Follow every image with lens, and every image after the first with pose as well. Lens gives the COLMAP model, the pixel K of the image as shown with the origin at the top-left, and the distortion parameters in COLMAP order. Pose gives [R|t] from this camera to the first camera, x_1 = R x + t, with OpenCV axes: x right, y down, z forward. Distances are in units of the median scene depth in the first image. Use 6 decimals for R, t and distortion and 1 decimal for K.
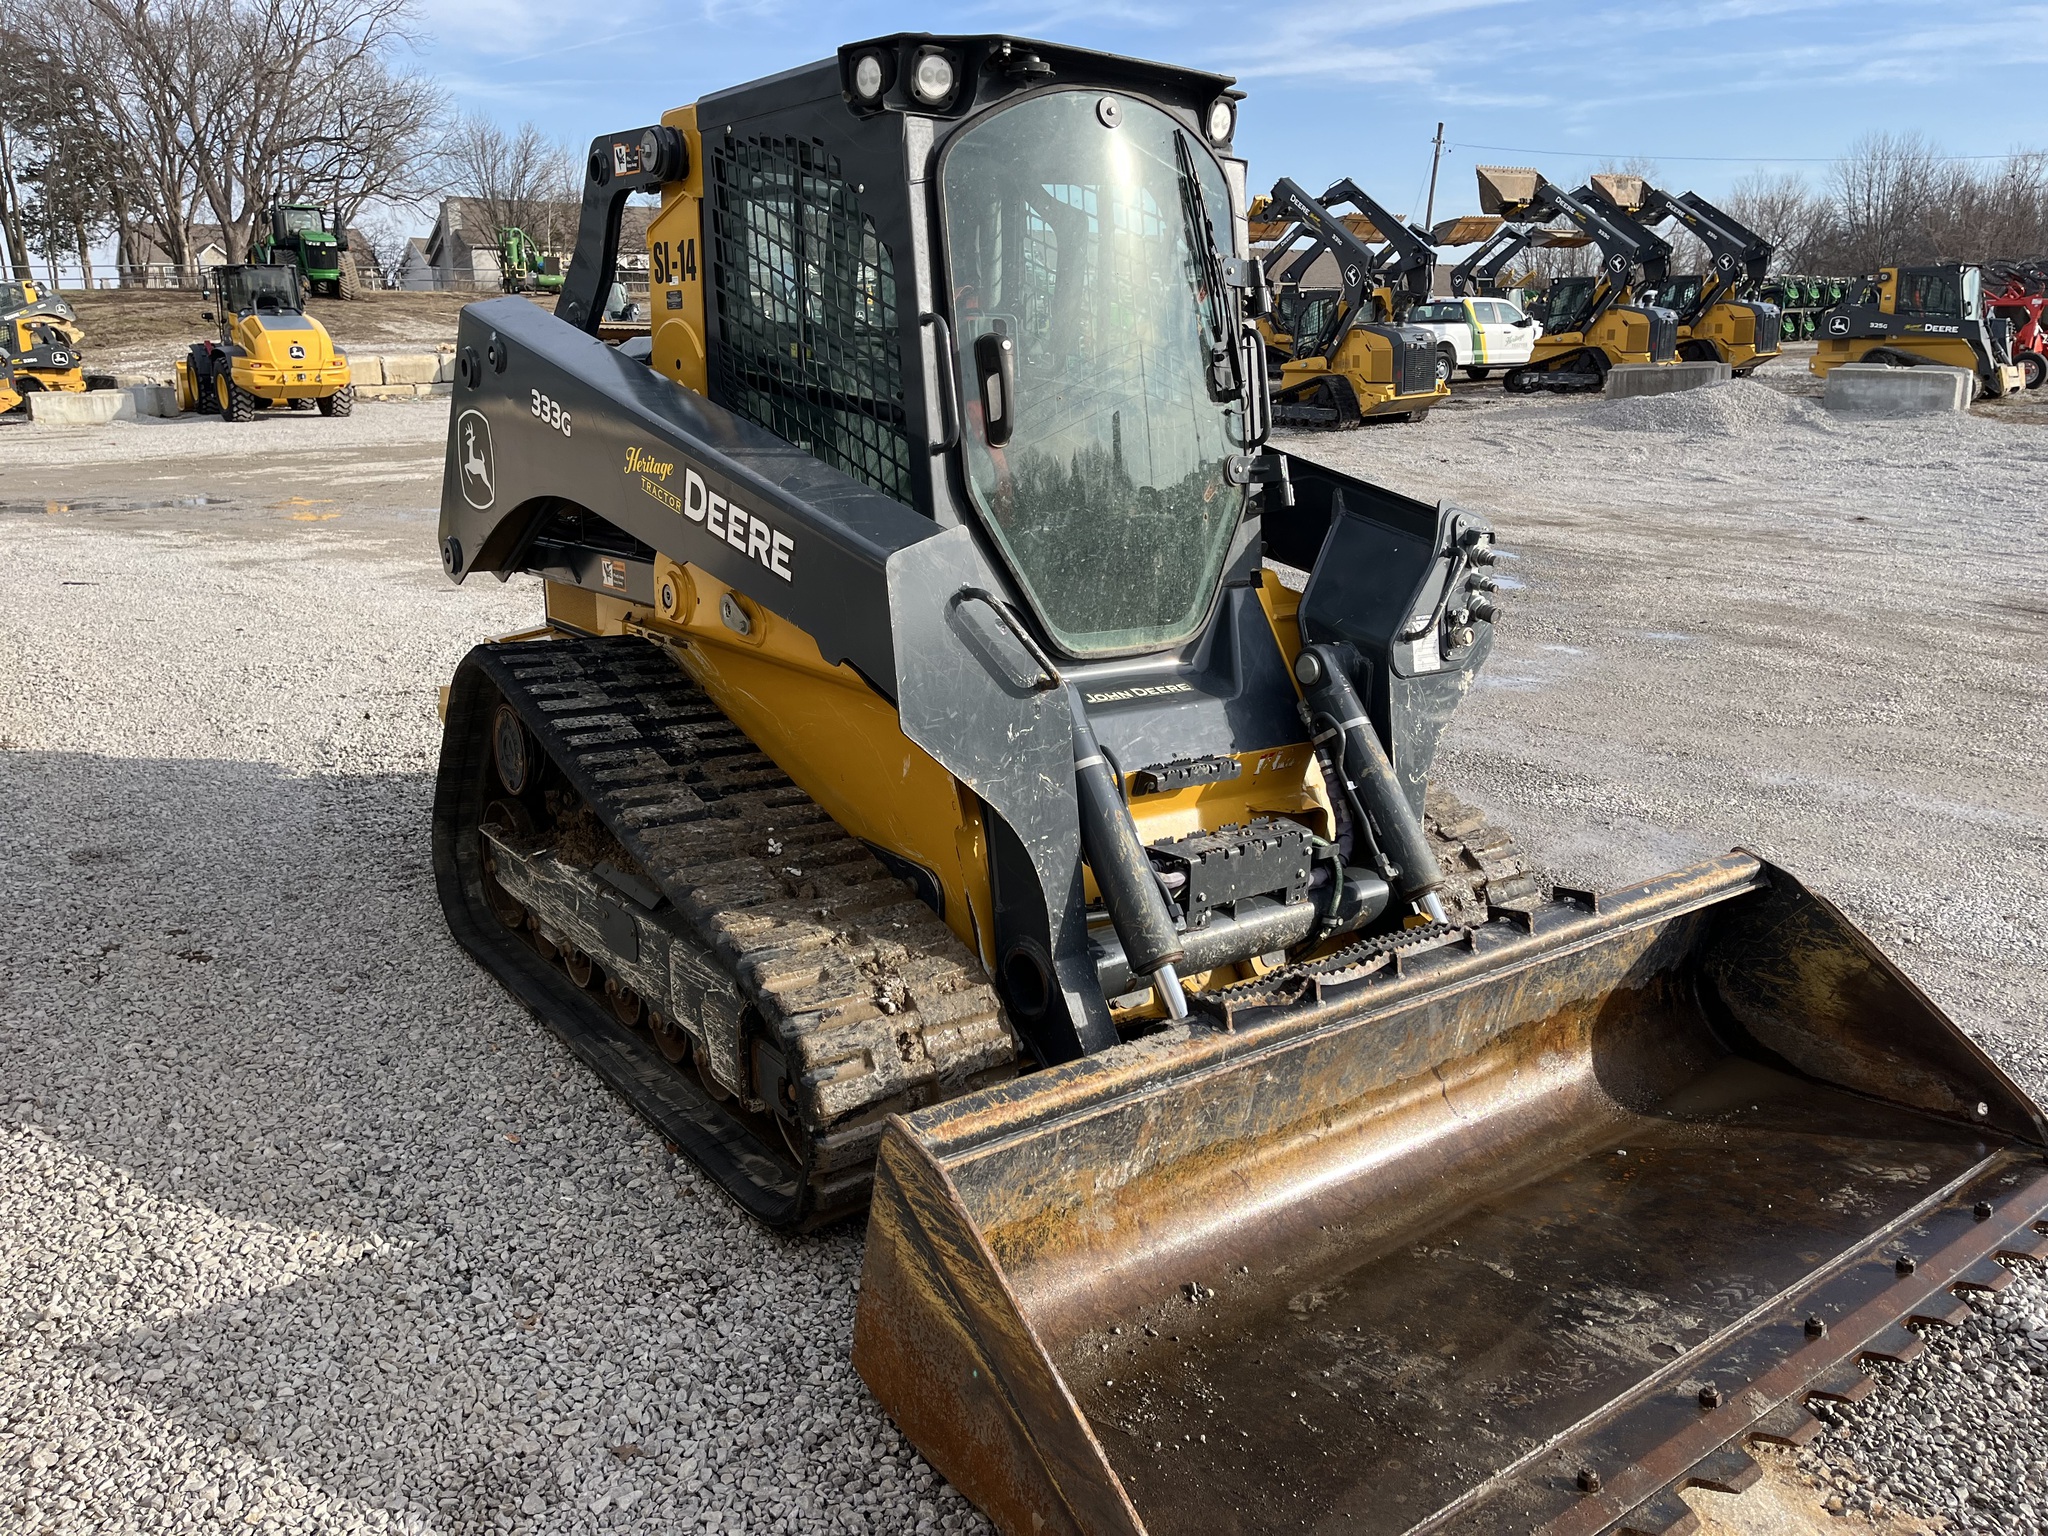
lens RADIAL K [[1553.8, 0, 1030.3], [0, 1553.8, 766.3], [0, 0, 1]] dist [0.074899, -0.106852]
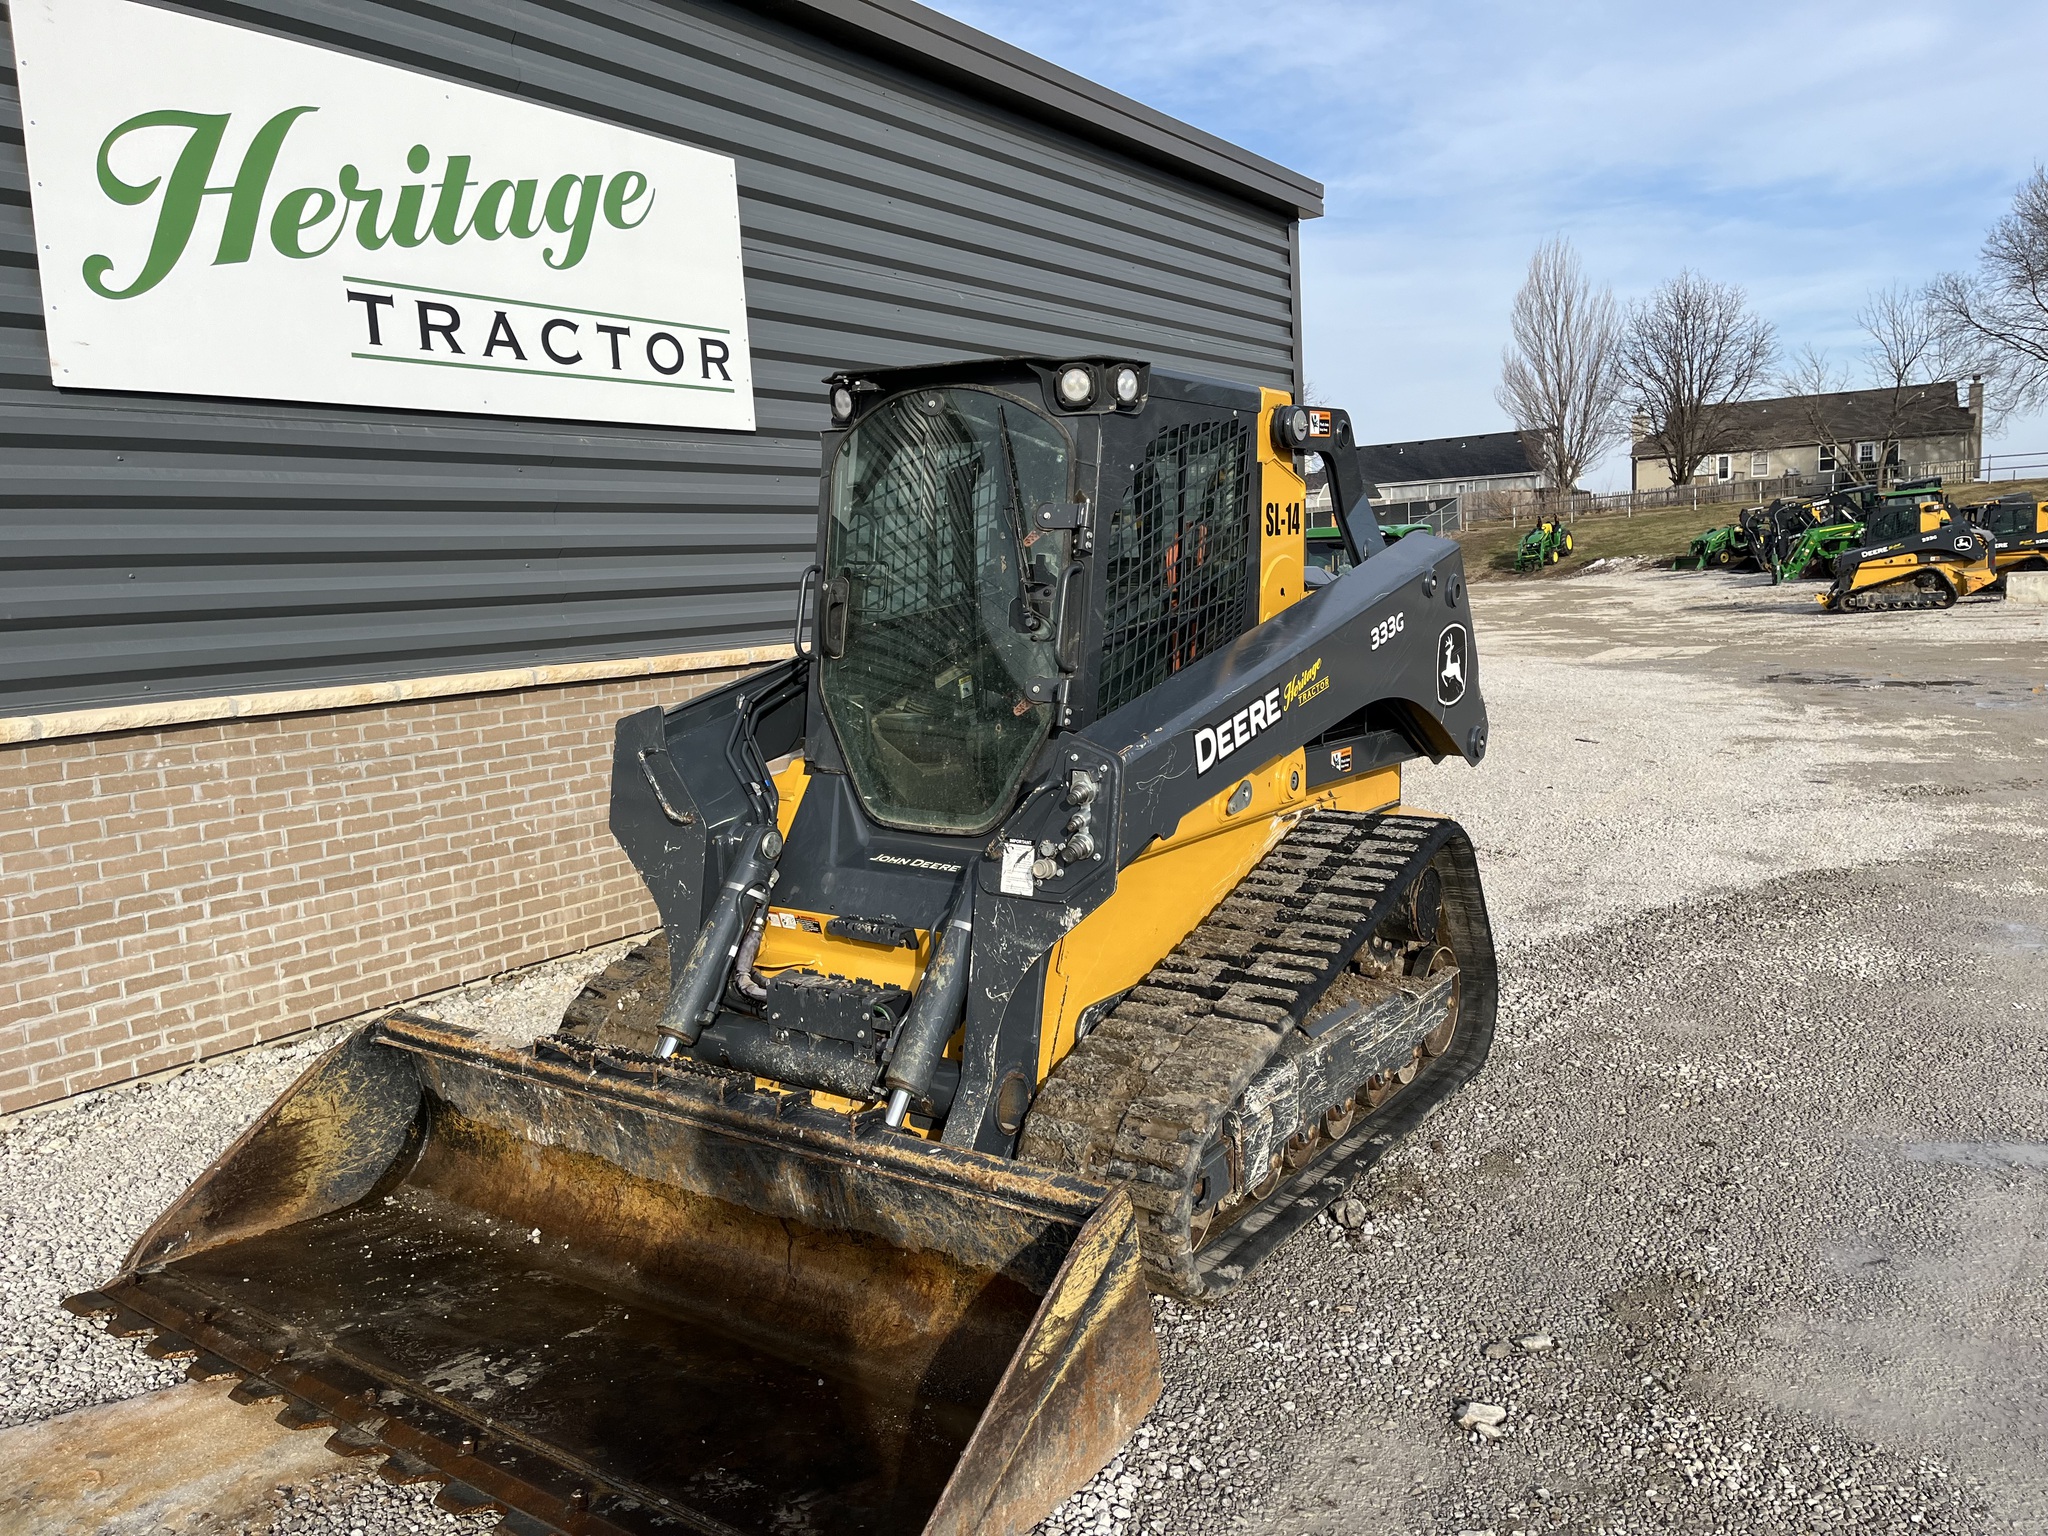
lens RADIAL K [[1537.3, 0, 1026.5], [0, 1537.3, 758.1], [0, 0, 1]] dist [0.067962, -0.084817]
pose [[0.321093, 0.104809, -0.941230, 1.094678], [-0.207954, 0.977404, 0.037895, -0.172081], [0.923934, 0.183565, 0.335633, 0.604334]]
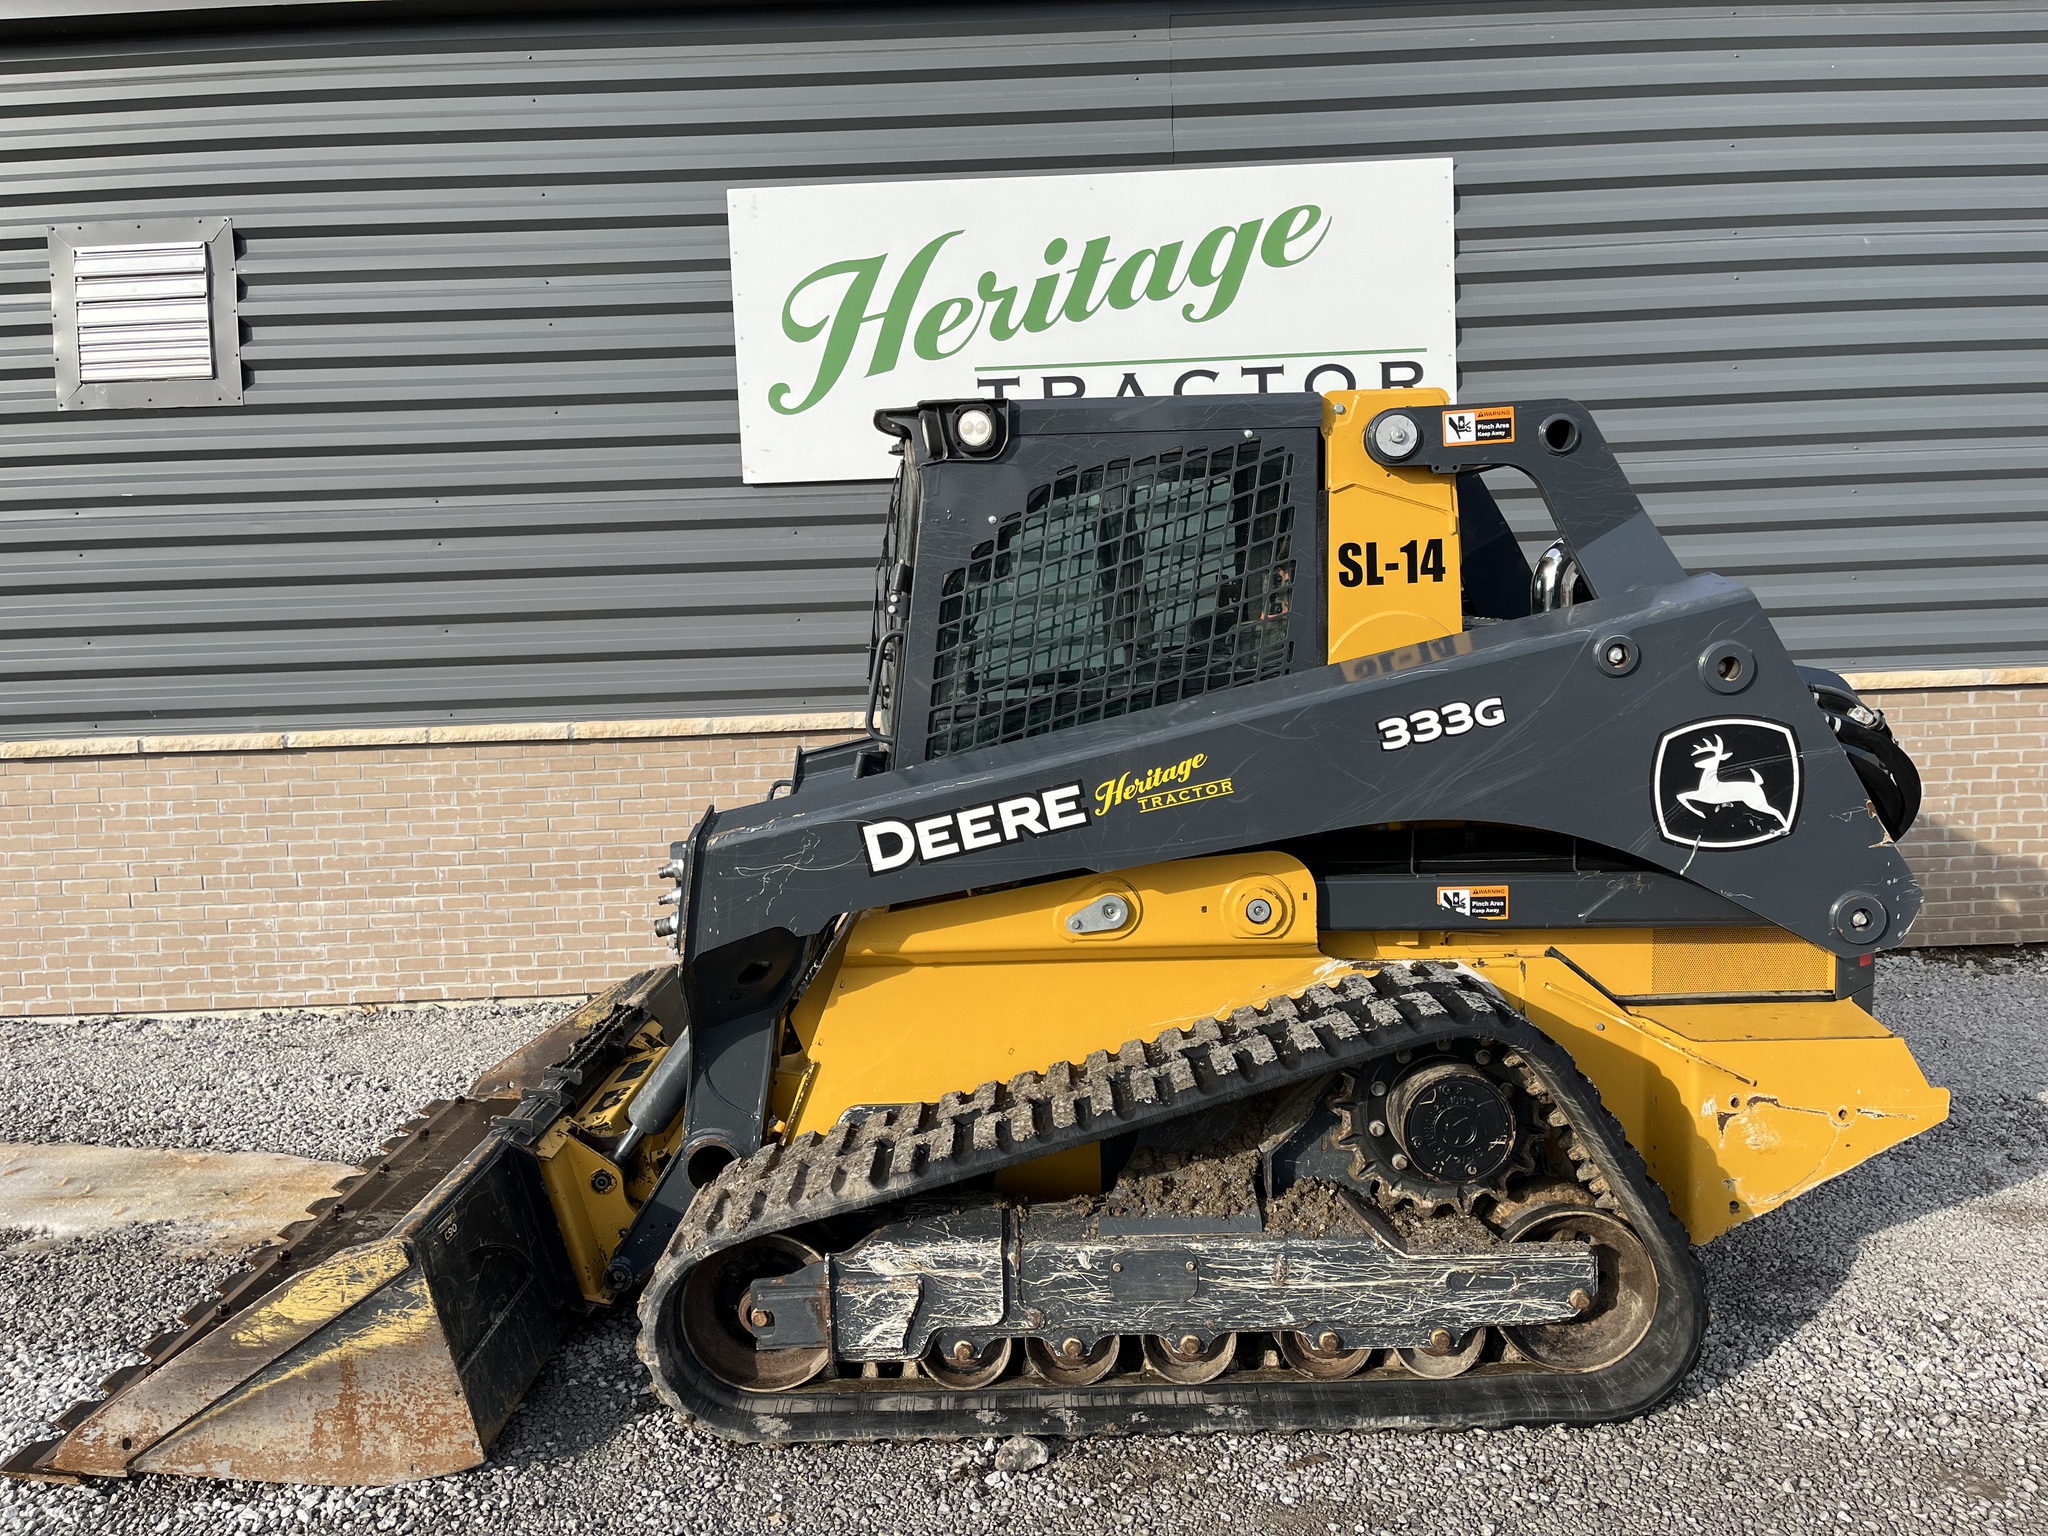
lens RADIAL K [[1537.3, 0, 1026.5], [0, 1537.3, 758.1], [0, 0, 1]] dist [0.067962, -0.084817]
pose [[-0.603905, 0.085408, -0.792467, 0.837209], [-0.174302, 0.956027, 0.235864, -0.428244], [0.777764, 0.280568, -0.562463, 1.573373]]
